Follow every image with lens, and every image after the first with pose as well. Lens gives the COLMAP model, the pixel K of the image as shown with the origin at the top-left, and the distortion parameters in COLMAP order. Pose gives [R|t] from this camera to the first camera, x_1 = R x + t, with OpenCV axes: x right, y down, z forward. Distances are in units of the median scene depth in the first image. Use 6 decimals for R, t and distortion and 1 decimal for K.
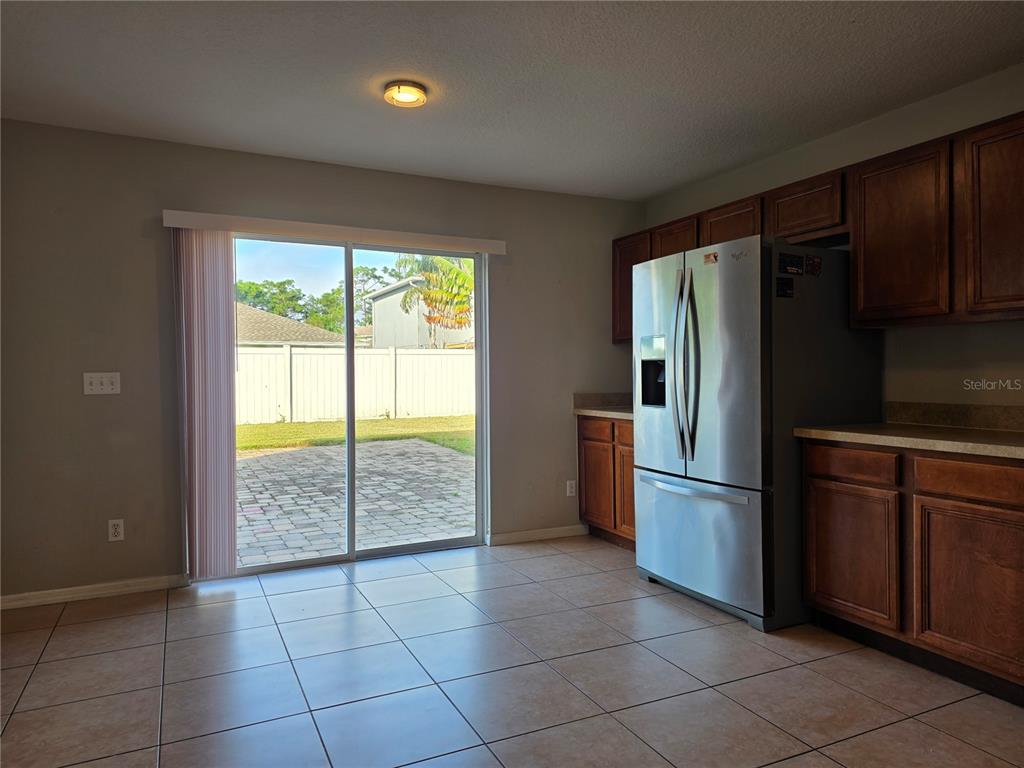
lens RADIAL K [[668.9, 0, 501.5], [0, 668.9, 381.7], [0, 0, 1]] dist [0.053992, -0.012591]
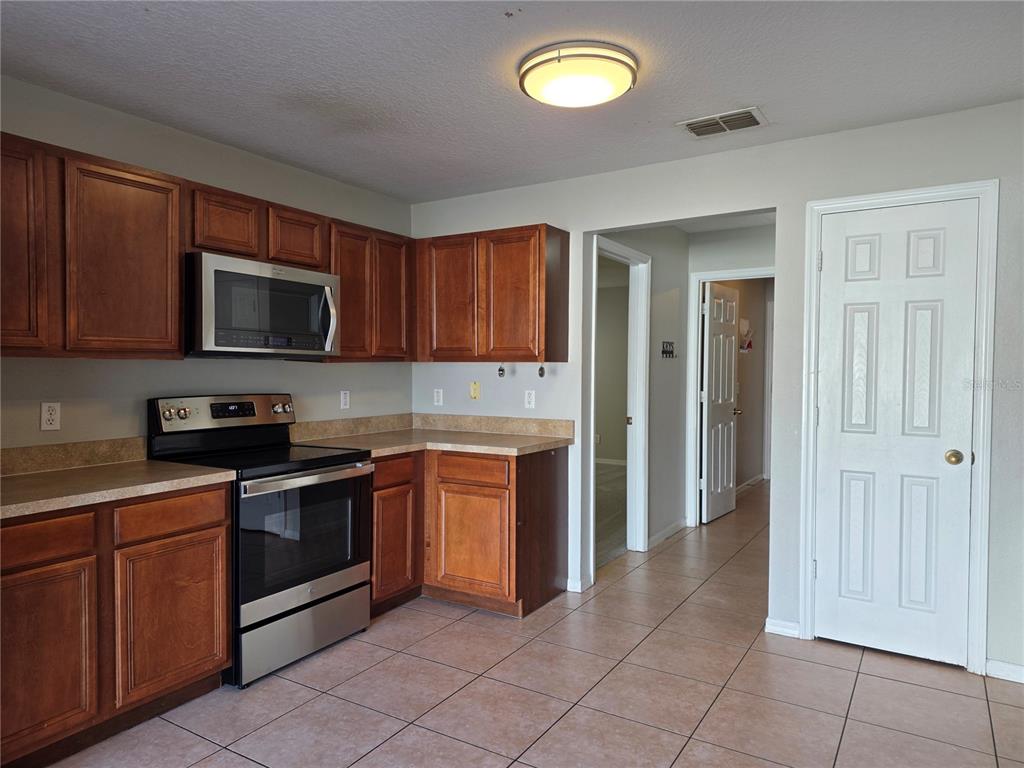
lens RADIAL K [[668.9, 0, 506.5], [0, 668.9, 388.3], [0, 0, 1]] dist [0.053992, -0.012591]
pose [[-0.520331, -0.022368, 0.853671, -0.312069], [0.014099, 0.999296, 0.034777, -0.053544], [-0.853848, 0.030131, -0.519649, 0.727722]]
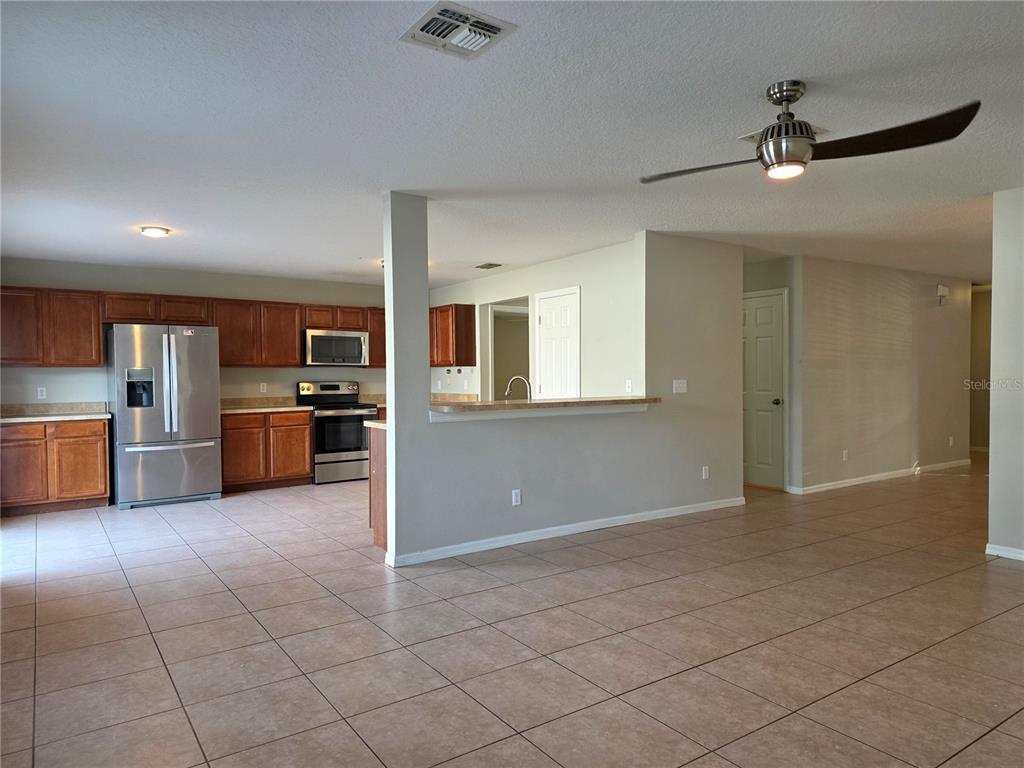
lens RADIAL K [[668.9, 0, 516.9], [0, 668.9, 378.7], [0, 0, 1]] dist [0.053992, -0.012591]
pose [[-0.160614, 0.004733, 0.987006, -1.713370], [0.026957, 0.999637, -0.000407, -0.009568], [-0.986649, 0.026541, -0.160683, 0.300177]]
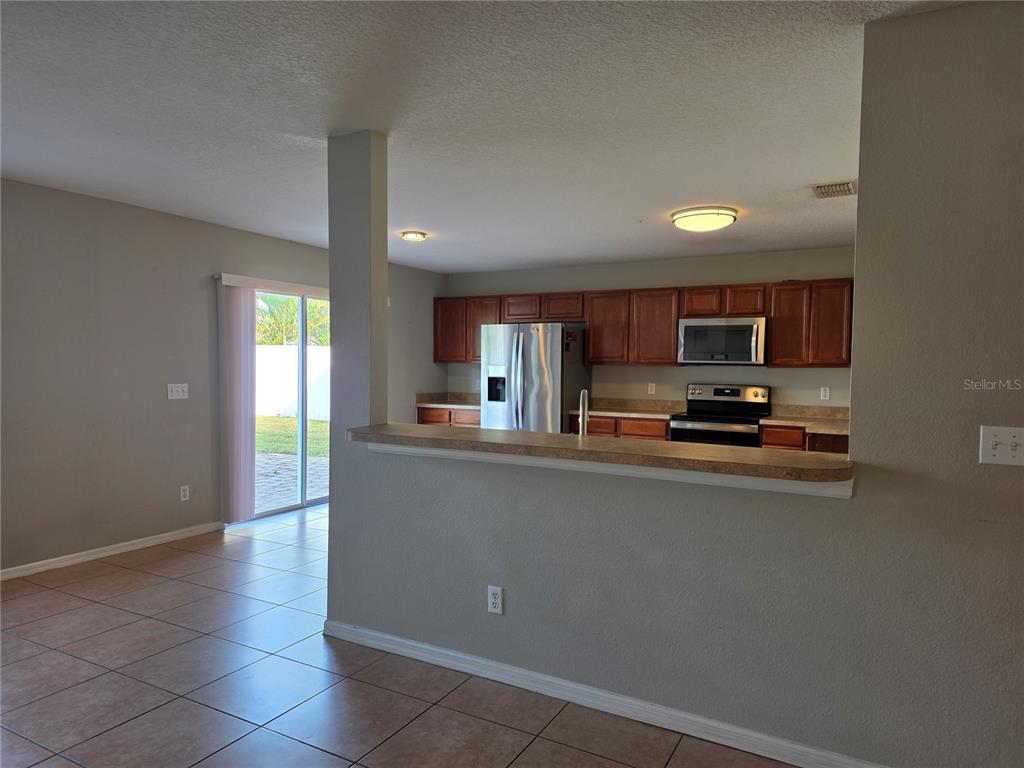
lens RADIAL K [[668.9, 0, 505.2], [0, 668.9, 385.7], [0, 0, 1]] dist [0.053992, -0.012591]
pose [[0.816620, -0.001428, 0.577174, -0.839394], [-0.009394, 0.999832, 0.015764, -0.037443], [-0.577099, -0.018296, 0.816469, -0.553133]]
